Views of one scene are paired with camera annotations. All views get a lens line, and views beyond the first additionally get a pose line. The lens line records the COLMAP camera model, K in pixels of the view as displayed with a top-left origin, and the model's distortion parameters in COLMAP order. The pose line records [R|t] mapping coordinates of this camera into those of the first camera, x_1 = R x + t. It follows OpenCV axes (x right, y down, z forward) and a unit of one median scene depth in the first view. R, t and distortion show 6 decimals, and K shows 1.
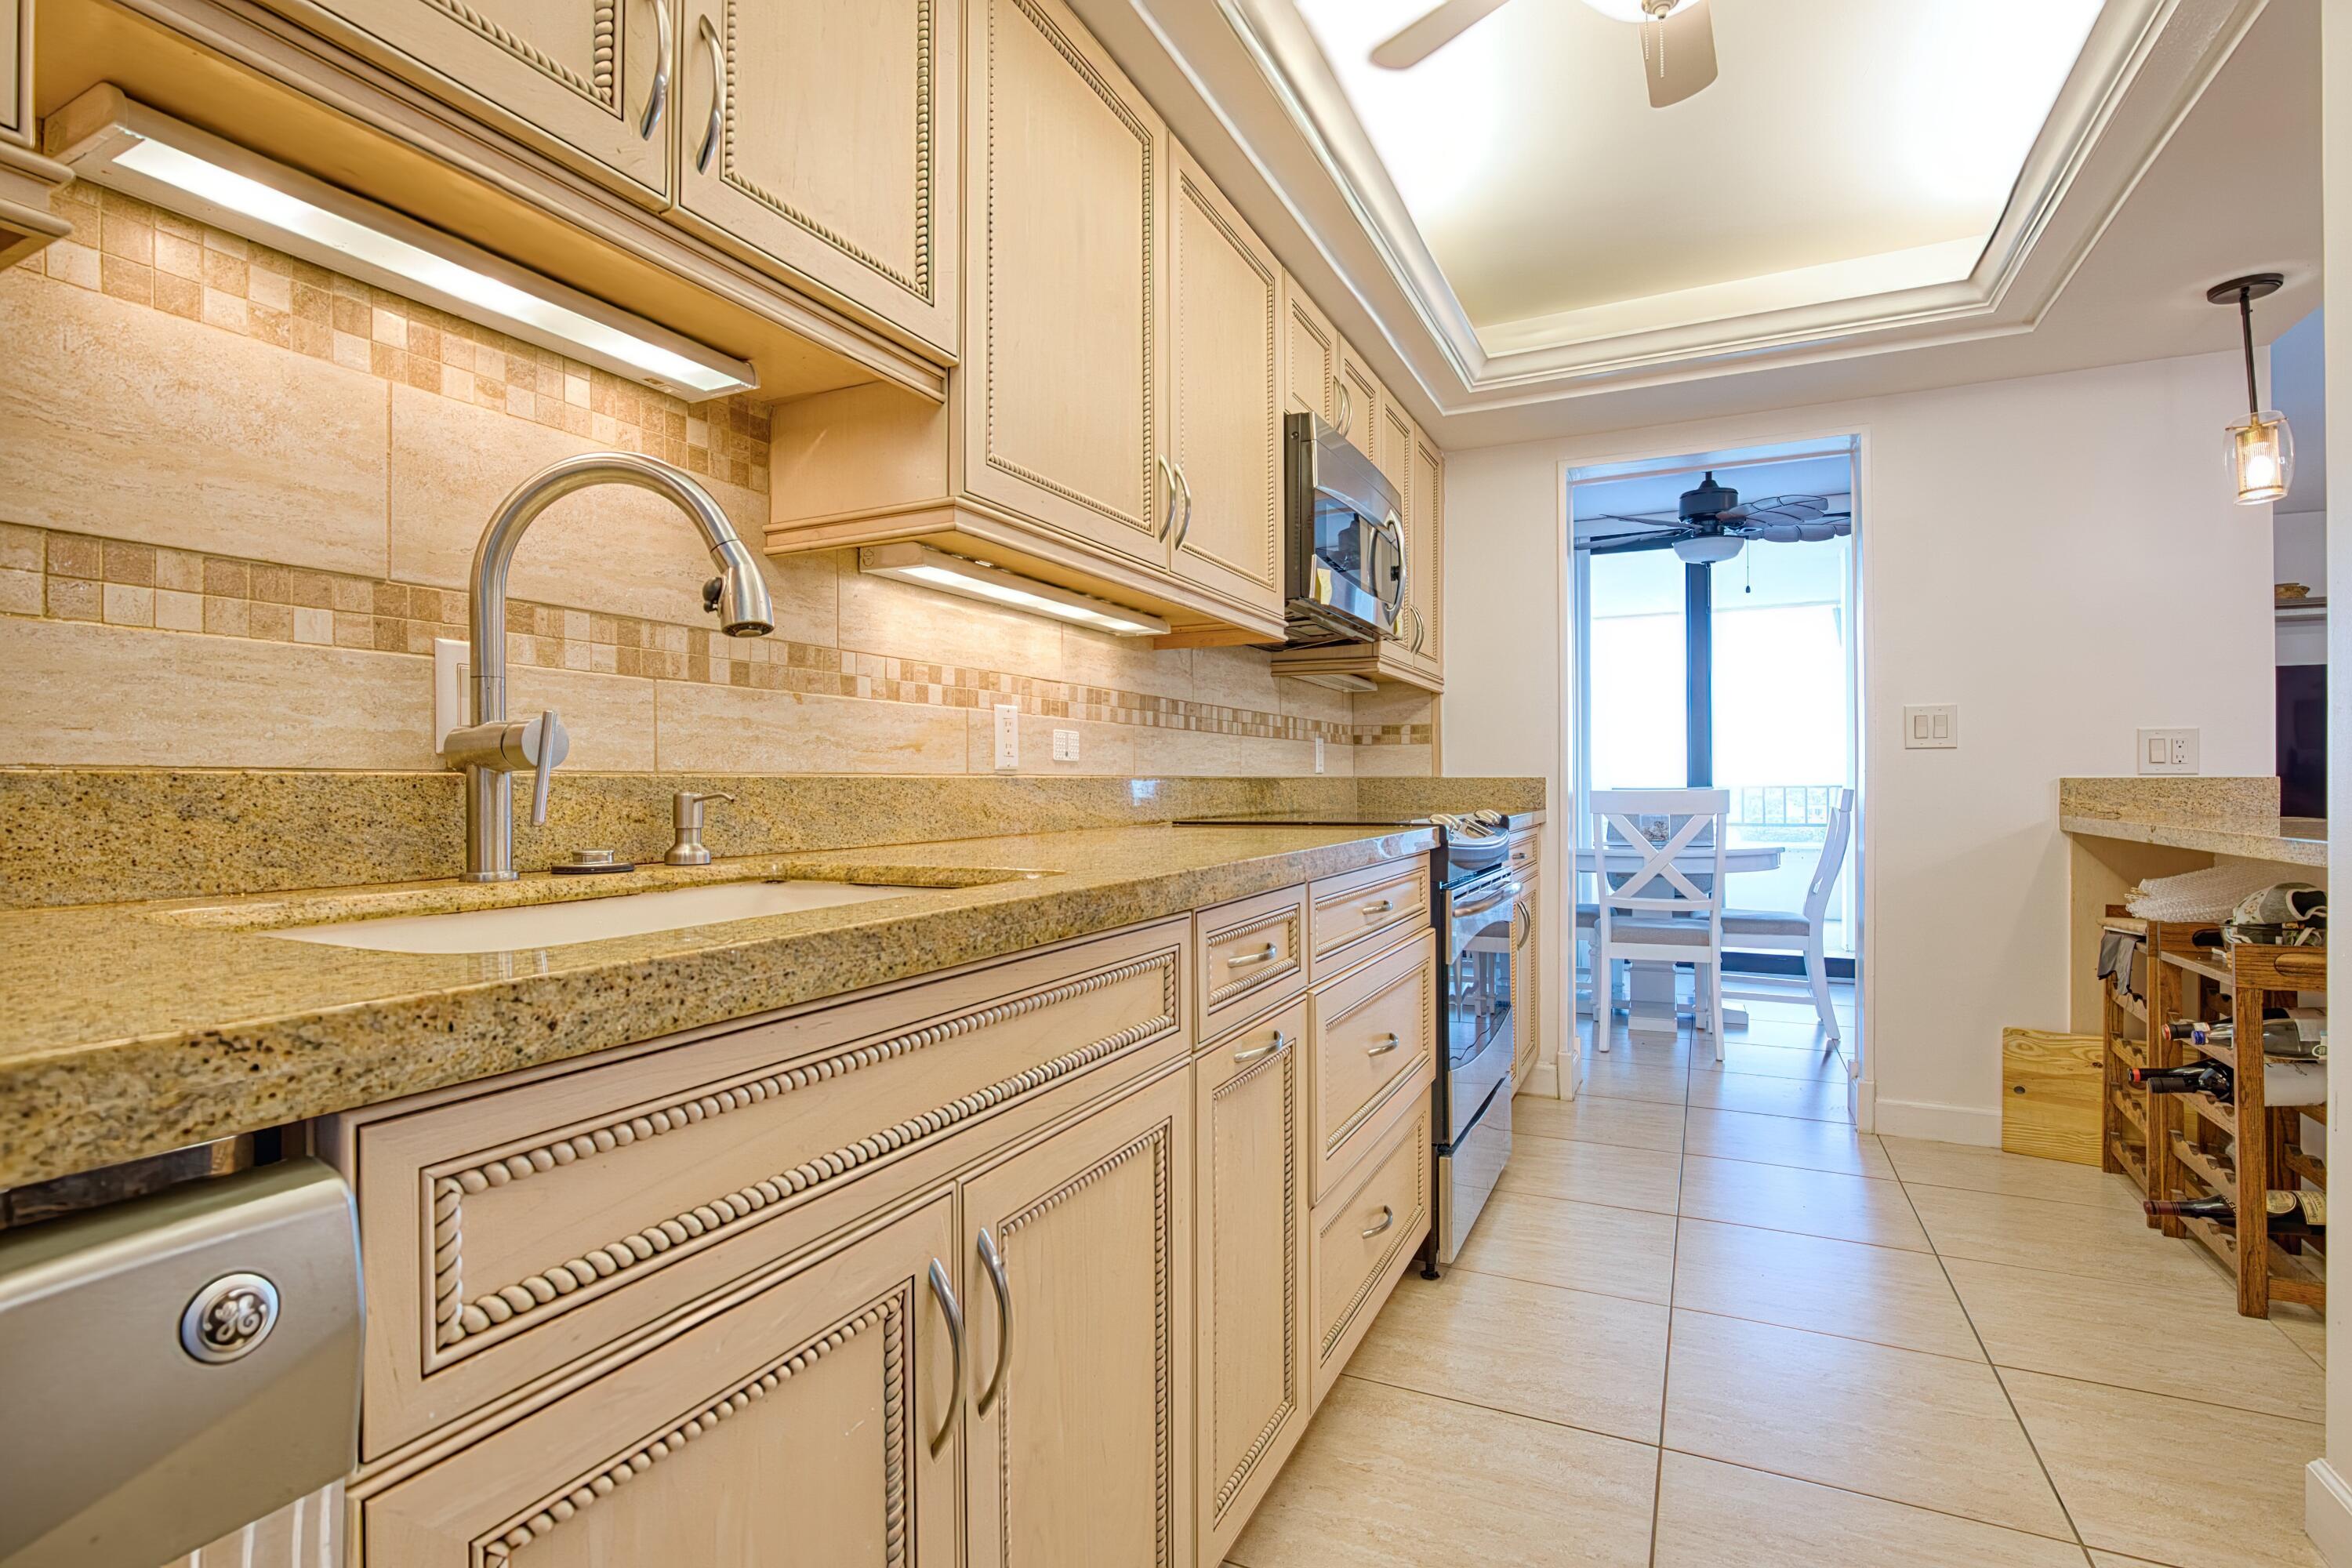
lens RADIAL K [[1098.4, 0, 1147.0], [0, 1098.4, 782.1], [0, 0, 1]] dist [-0.036250, 0.009132]
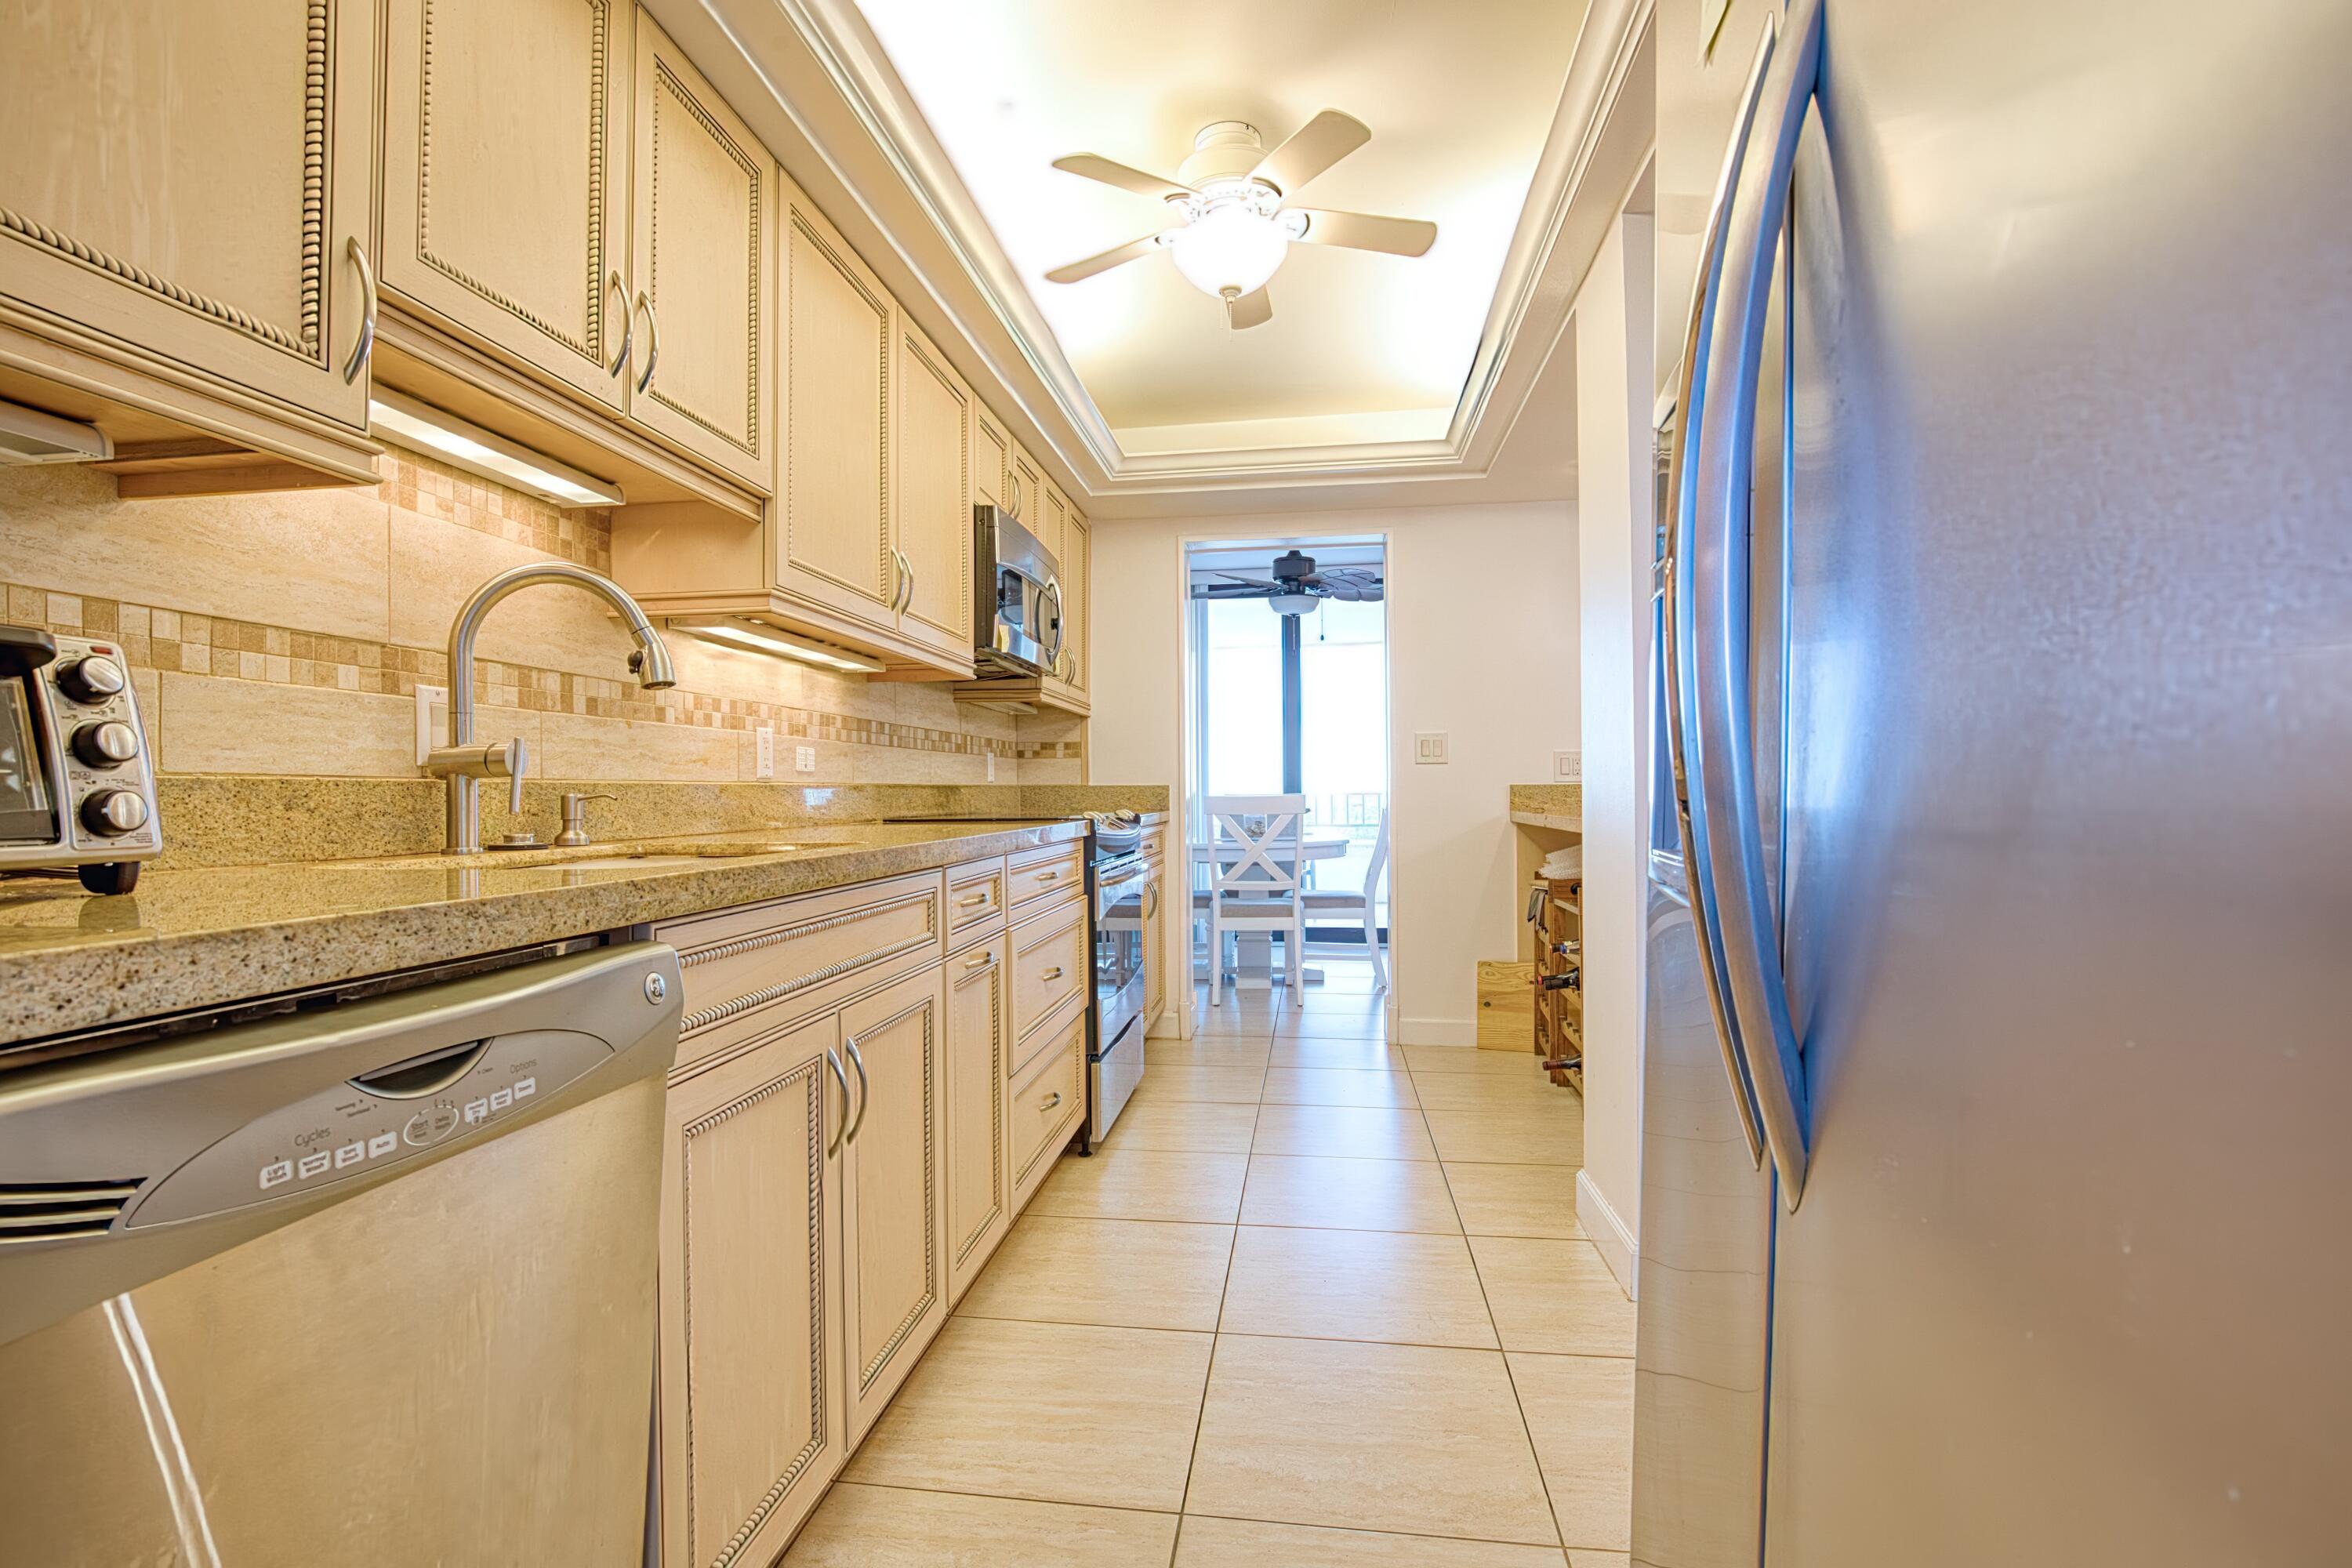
lens RADIAL K [[1098.4, 0, 1147.0], [0, 1098.4, 782.1], [0, 0, 1]] dist [-0.036250, 0.009132]
pose [[0.949264, -0.000170, 0.314480, -0.112330], [0.003075, 0.999957, -0.008743, 0.006164], [-0.314465, 0.009266, 0.949224, -0.377338]]
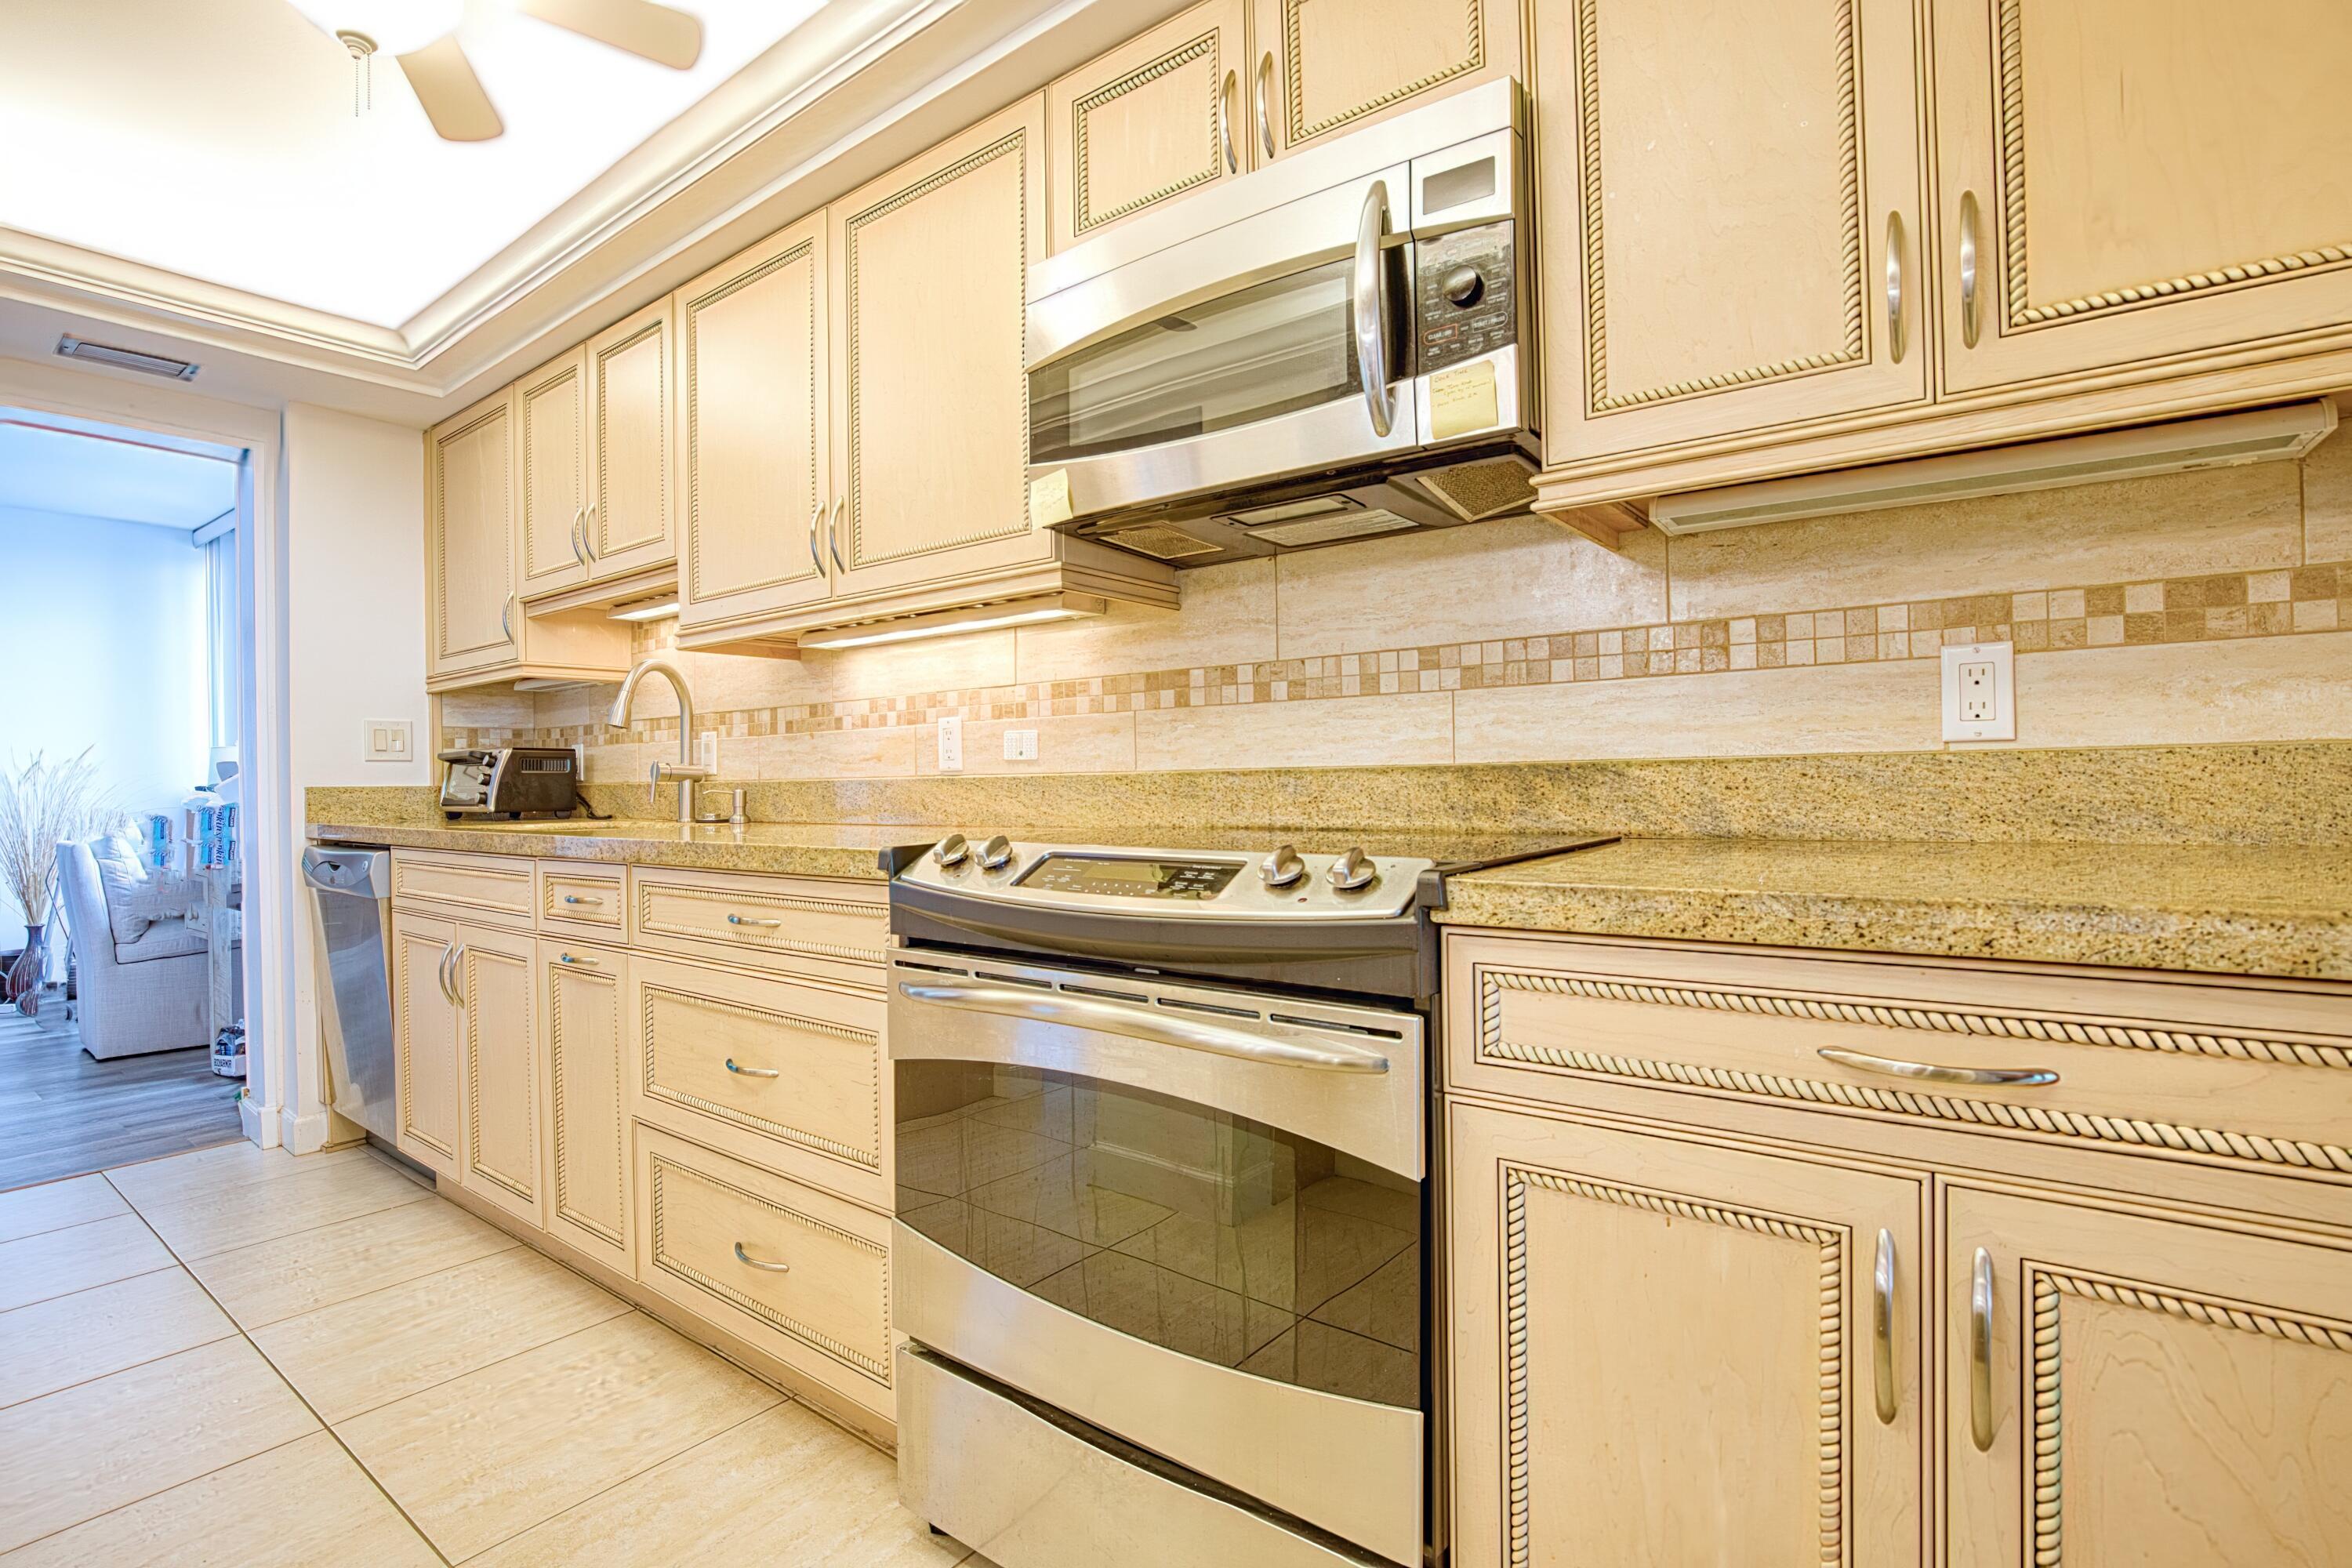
lens RADIAL K [[1098.4, 0, 1147.0], [0, 1098.4, 782.1], [0, 0, 1]] dist [-0.036250, 0.009132]
pose [[-0.187556, 0.005305, -0.982240, 1.069385], [0.014944, 0.999885, 0.002547, 0.000778], [0.982140, -0.014201, -0.187613, 1.522769]]
